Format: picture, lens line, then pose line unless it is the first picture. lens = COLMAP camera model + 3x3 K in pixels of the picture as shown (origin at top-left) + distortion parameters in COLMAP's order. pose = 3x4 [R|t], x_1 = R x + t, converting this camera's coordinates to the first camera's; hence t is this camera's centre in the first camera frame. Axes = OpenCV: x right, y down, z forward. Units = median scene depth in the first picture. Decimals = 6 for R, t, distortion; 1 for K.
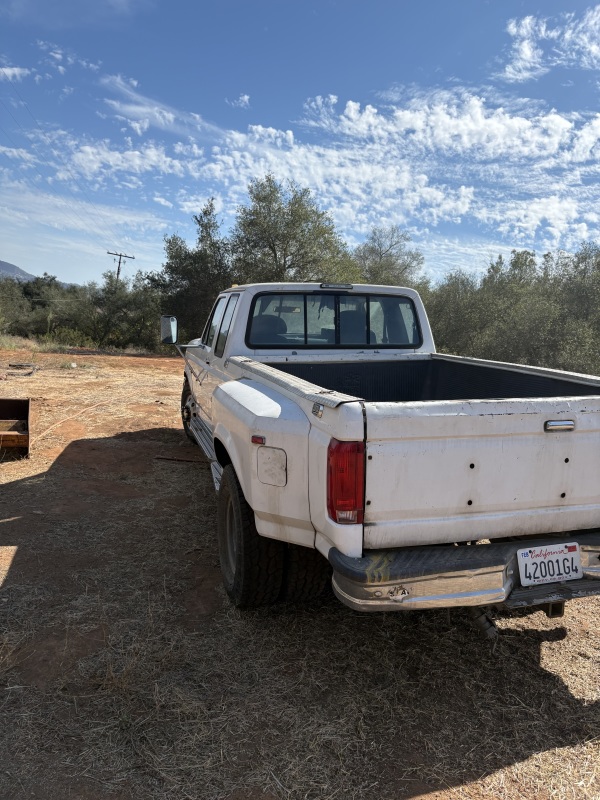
lens RADIAL K [[616.6, 0, 297.9], [0, 616.6, 400.0], [0, 0, 1]] dist [0.011563, 0.005494]
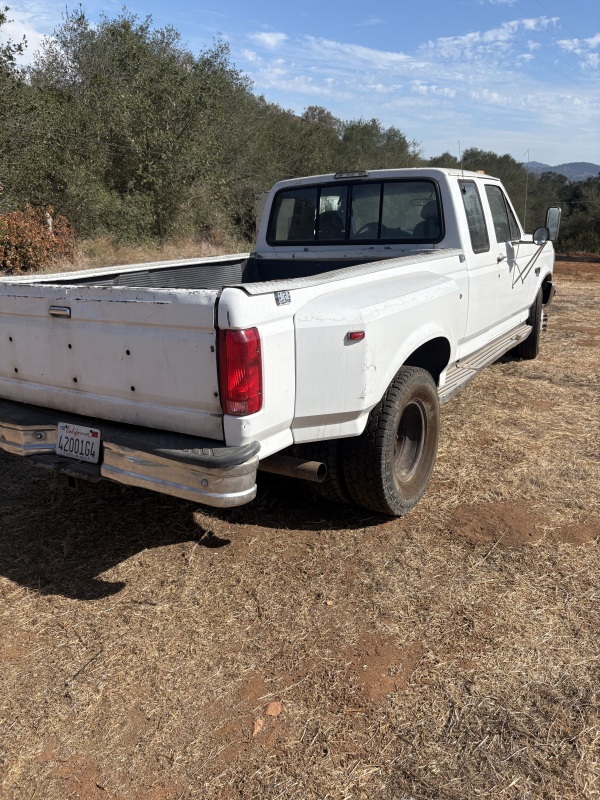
lens RADIAL K [[616.6, 0, 298.4], [0, 616.6, 401.5], [0, 0, 1]] dist [0.011563, 0.005494]
pose [[0.643359, 0.173342, -0.745682, 1.451078], [-0.060764, 0.982518, 0.175972, -0.017200], [0.763149, -0.067903, 0.642645, 0.610521]]
